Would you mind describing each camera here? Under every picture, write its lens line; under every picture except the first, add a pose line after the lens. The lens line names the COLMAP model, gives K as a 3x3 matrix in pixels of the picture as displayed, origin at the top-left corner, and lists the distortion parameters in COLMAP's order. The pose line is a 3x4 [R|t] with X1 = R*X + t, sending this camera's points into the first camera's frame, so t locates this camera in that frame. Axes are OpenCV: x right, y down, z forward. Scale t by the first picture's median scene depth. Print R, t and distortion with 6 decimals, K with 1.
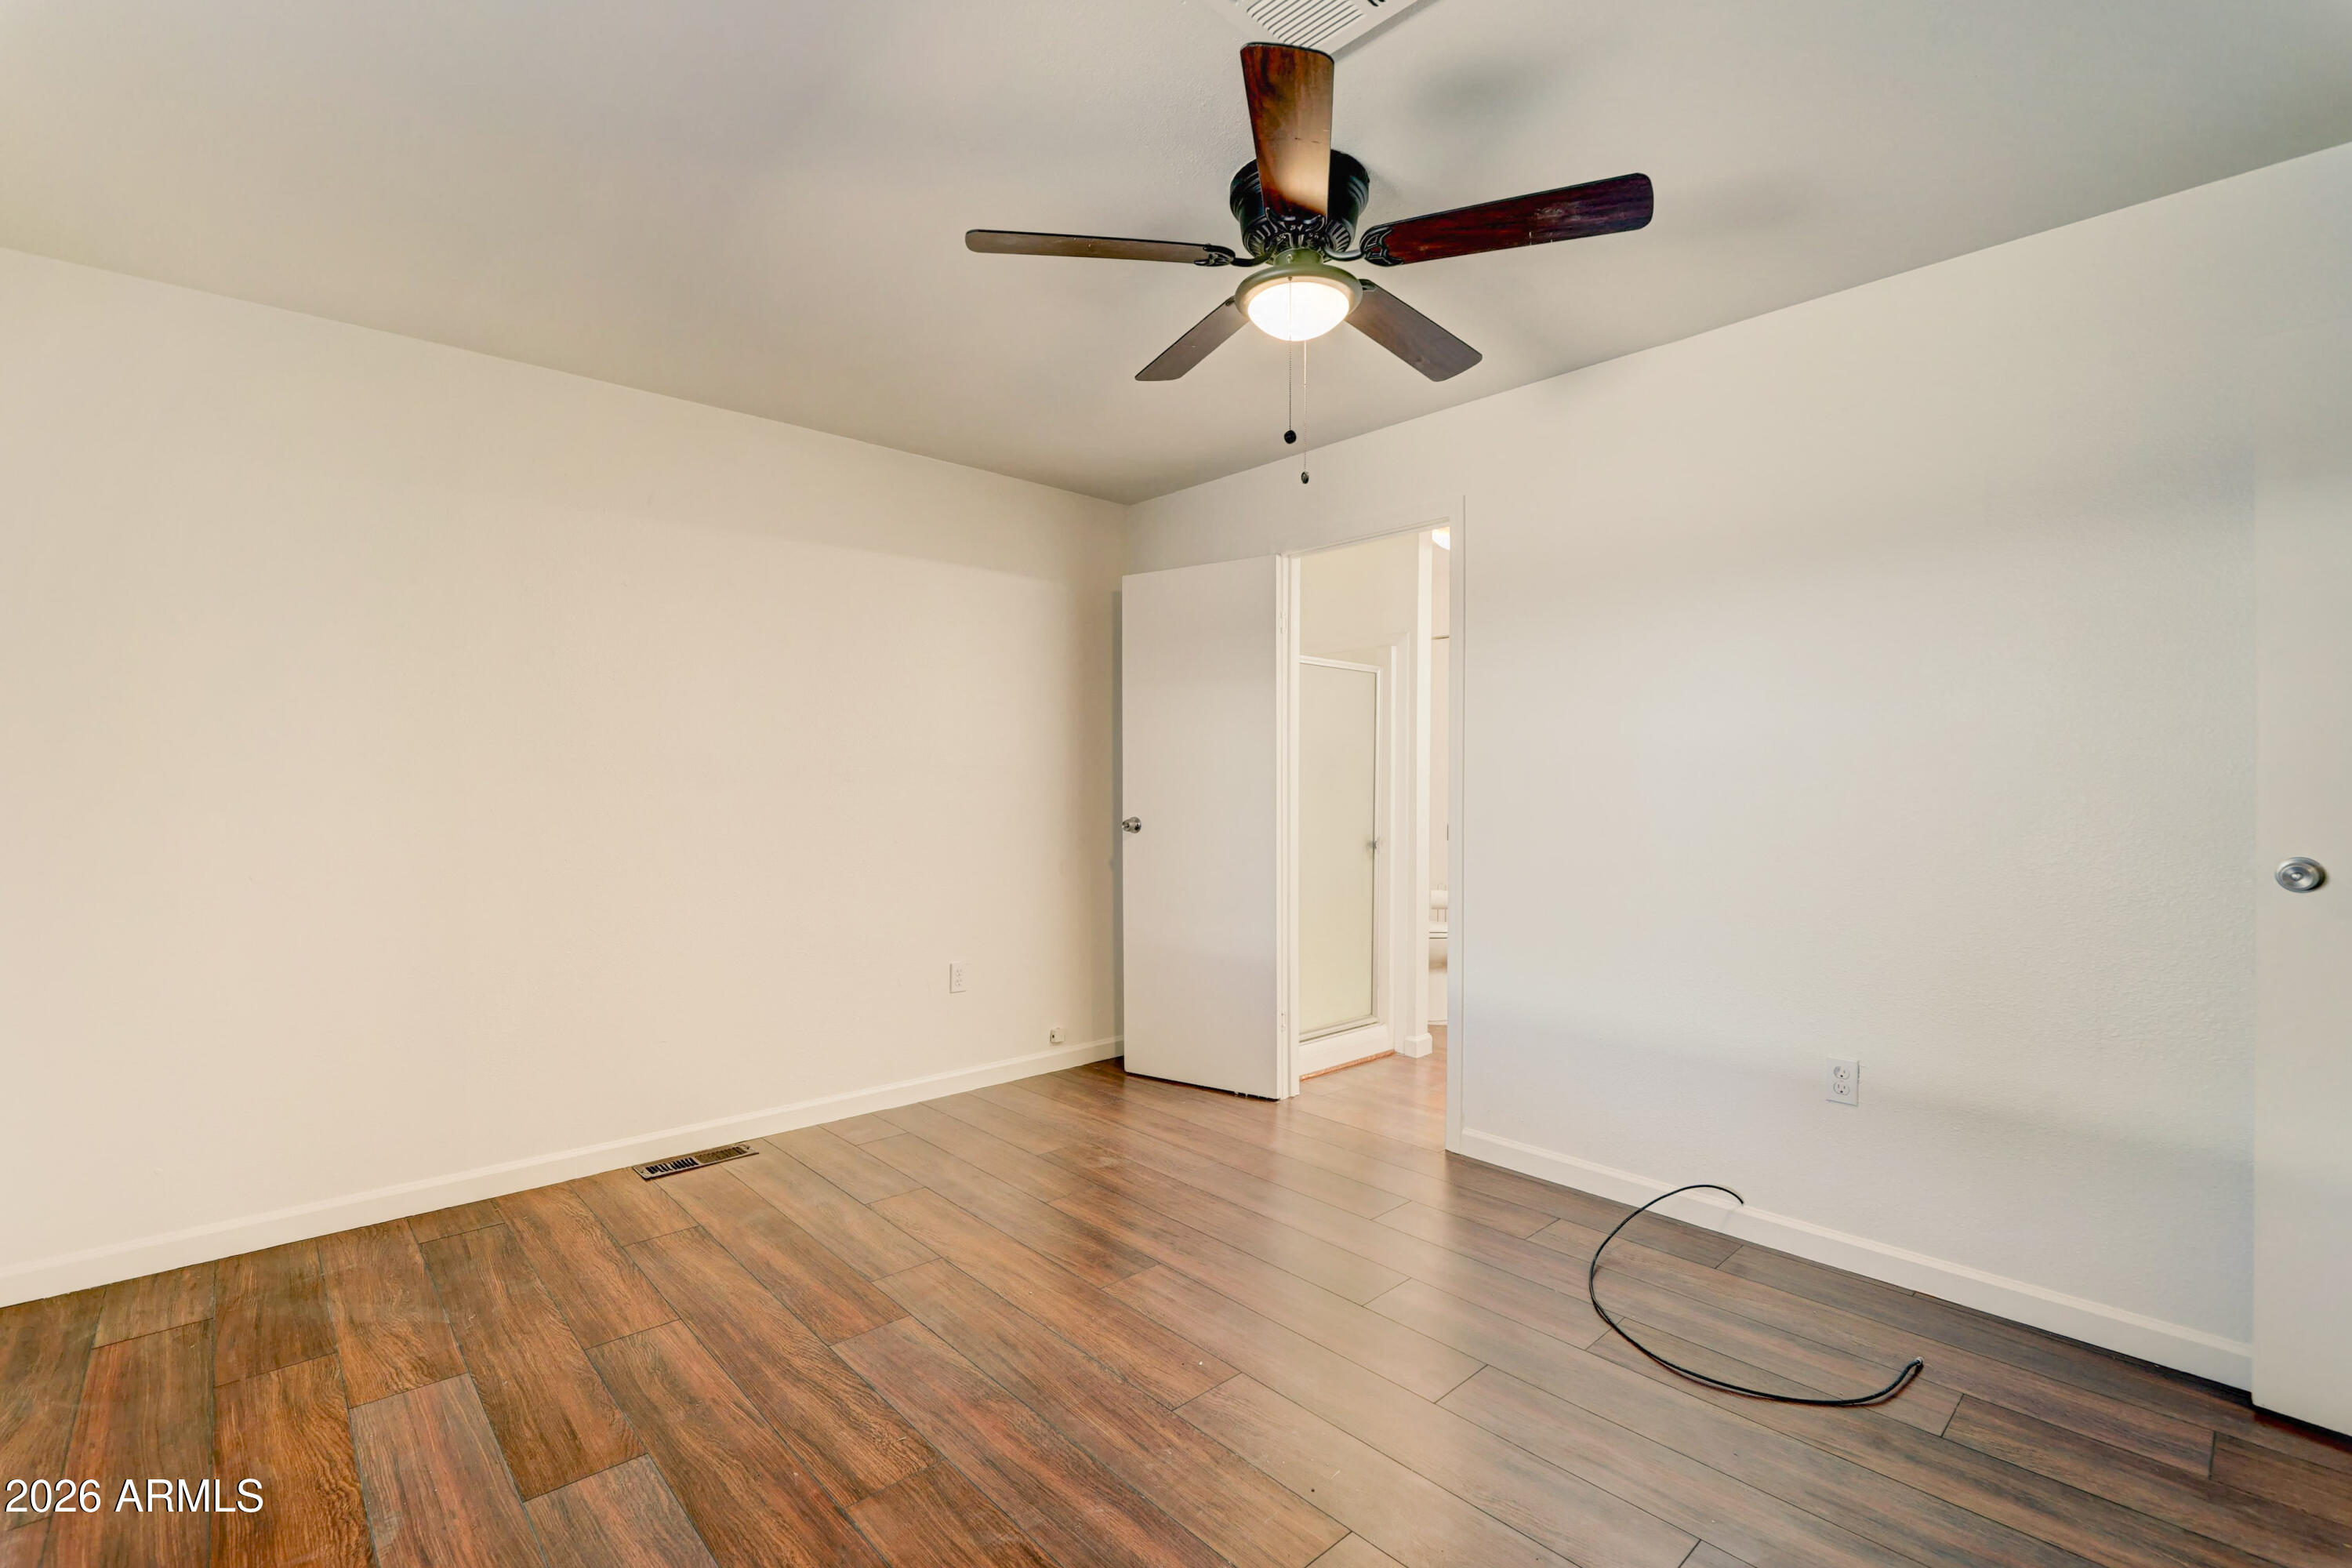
lens RADIAL K [[1042.5, 0, 1174.7], [0, 1042.5, 781.8], [0, 0, 1]] dist [-0.001512, -0.000303]
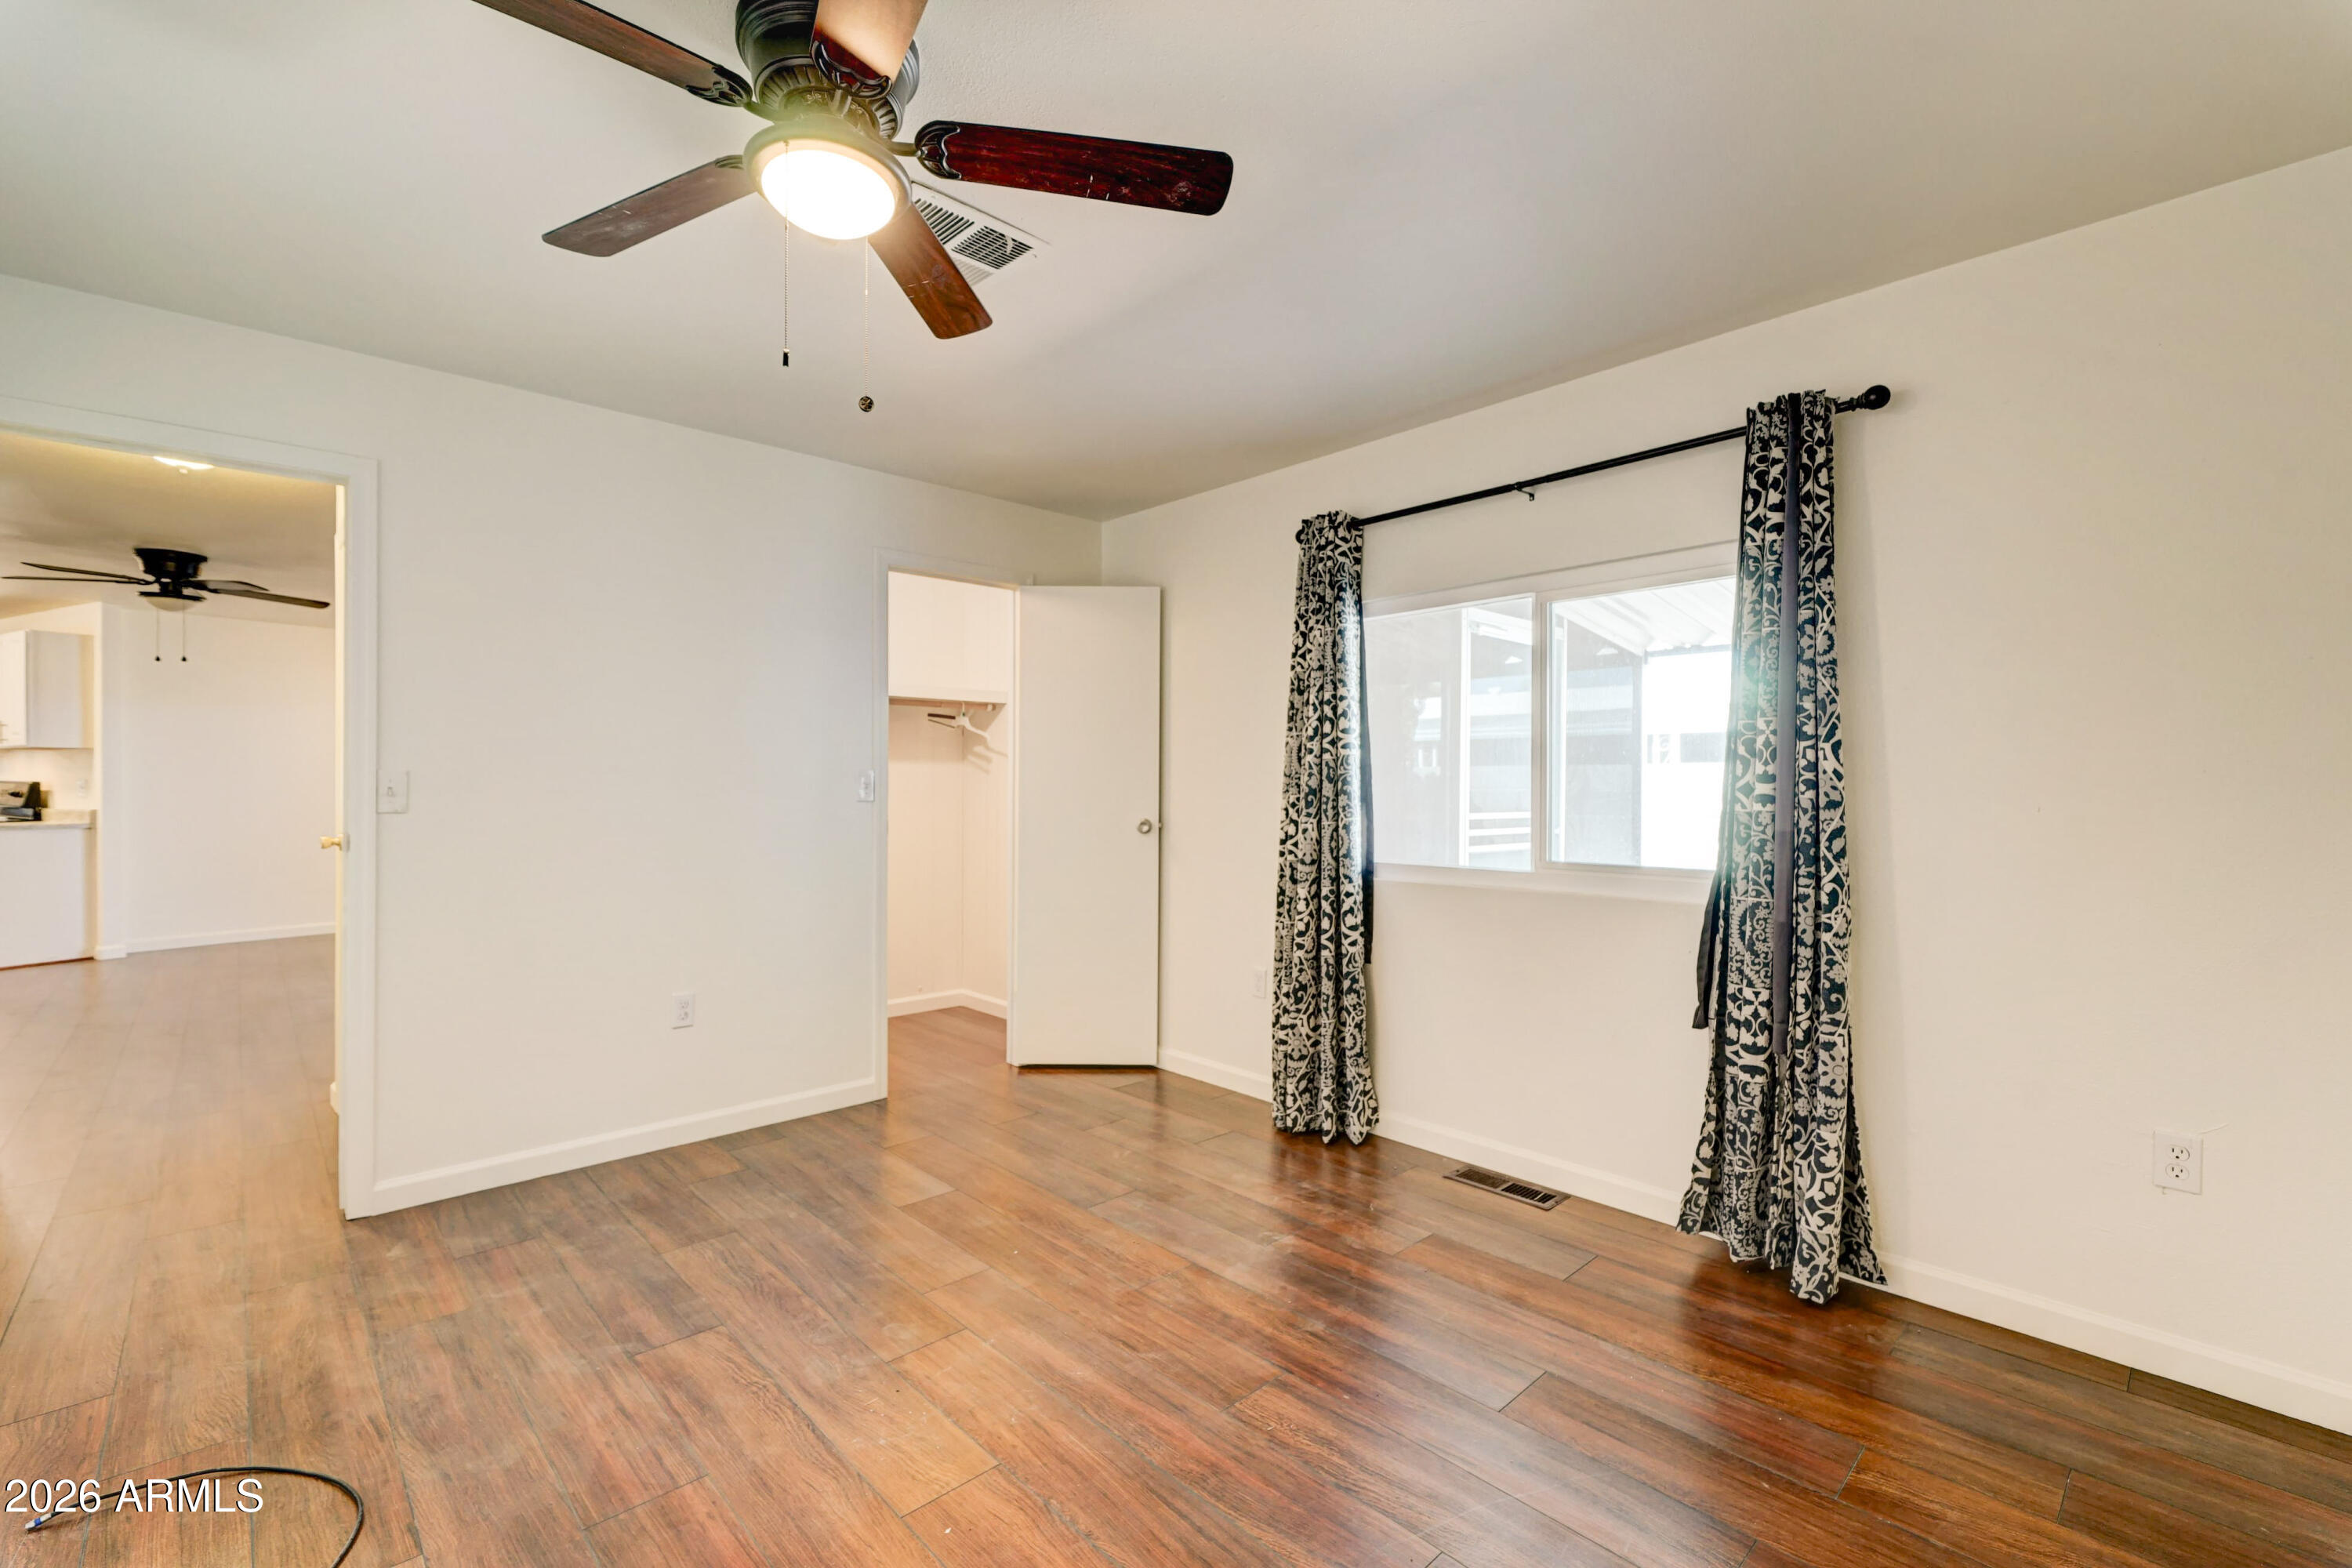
lens RADIAL K [[1011.1, 0, 1175.9], [0, 1011.1, 790.2], [0, 0, 1]] dist [0.001394, 0.000299]
pose [[-0.999974, -0.000838, -0.007192, -0.129268], [-0.000897, 0.999966, 0.008139, -0.005751], [0.007185, 0.008146, -0.999941, 1.612881]]
